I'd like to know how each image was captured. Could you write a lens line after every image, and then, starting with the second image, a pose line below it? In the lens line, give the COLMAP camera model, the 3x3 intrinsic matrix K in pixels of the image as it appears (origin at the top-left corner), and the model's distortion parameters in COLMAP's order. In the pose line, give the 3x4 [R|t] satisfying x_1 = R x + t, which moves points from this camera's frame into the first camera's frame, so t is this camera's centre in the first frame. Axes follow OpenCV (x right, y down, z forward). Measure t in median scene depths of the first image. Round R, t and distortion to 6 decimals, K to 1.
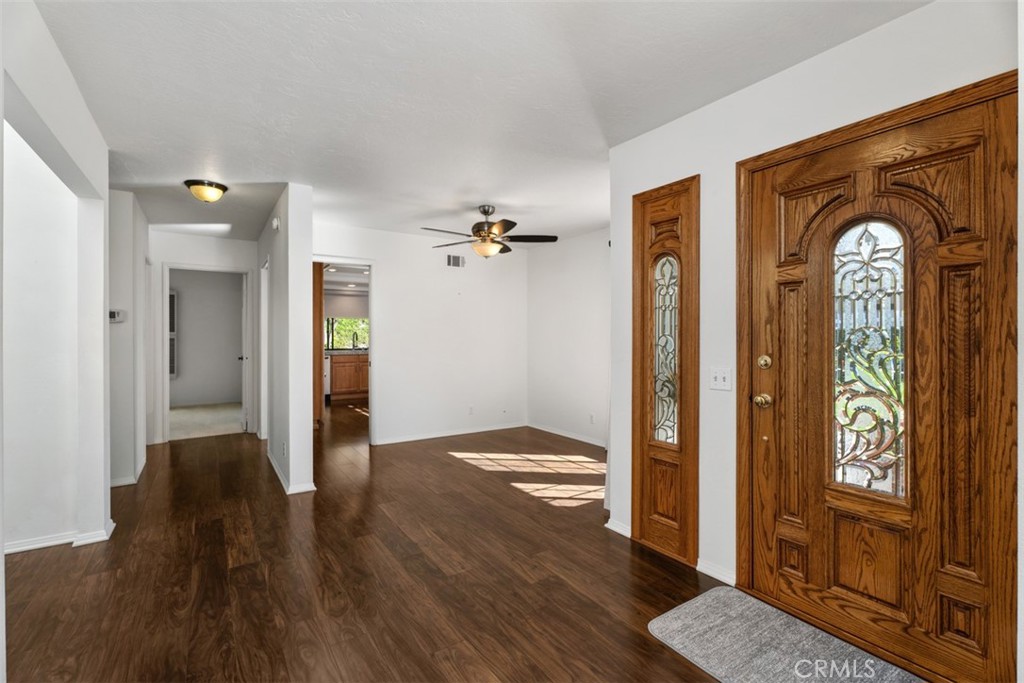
lens RADIAL K [[456.4, 0, 510.7], [0, 456.4, 337.0], [0, 0, 1]] dist [-0.003325, -0.000534]
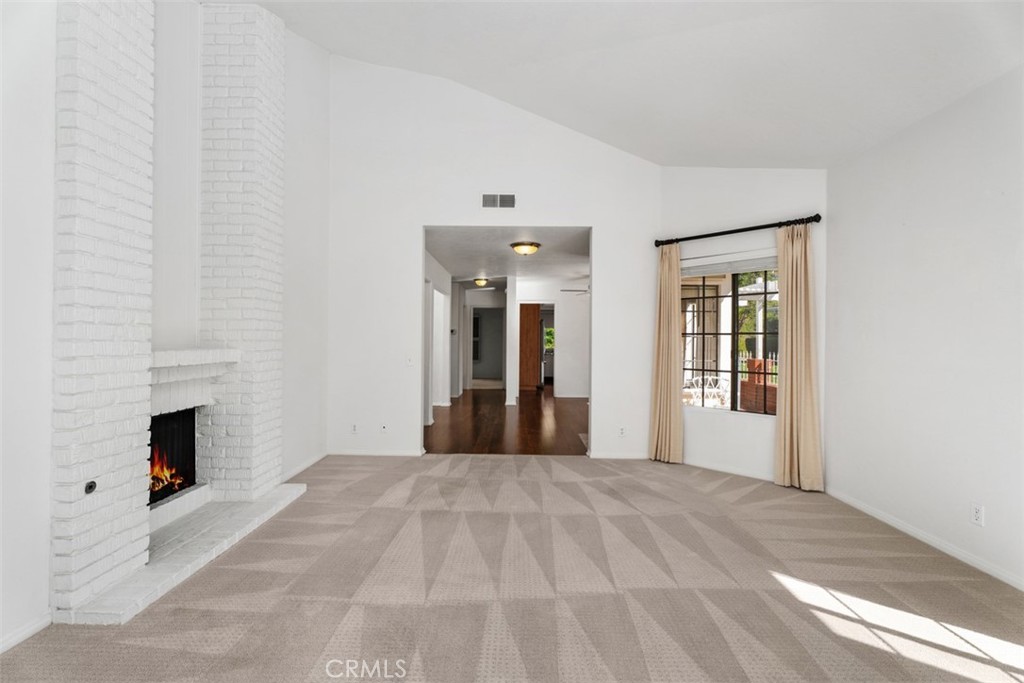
lens RADIAL K [[456.4, 0, 510.8], [0, 456.4, 339.3], [0, 0, 1]] dist [-0.003325, -0.000534]
pose [[0.827580, 0.008279, -0.561286, 0.667471], [-0.009946, 0.999951, 0.000084, -0.007604], [0.561259, 0.005513, 0.827622, -0.746243]]
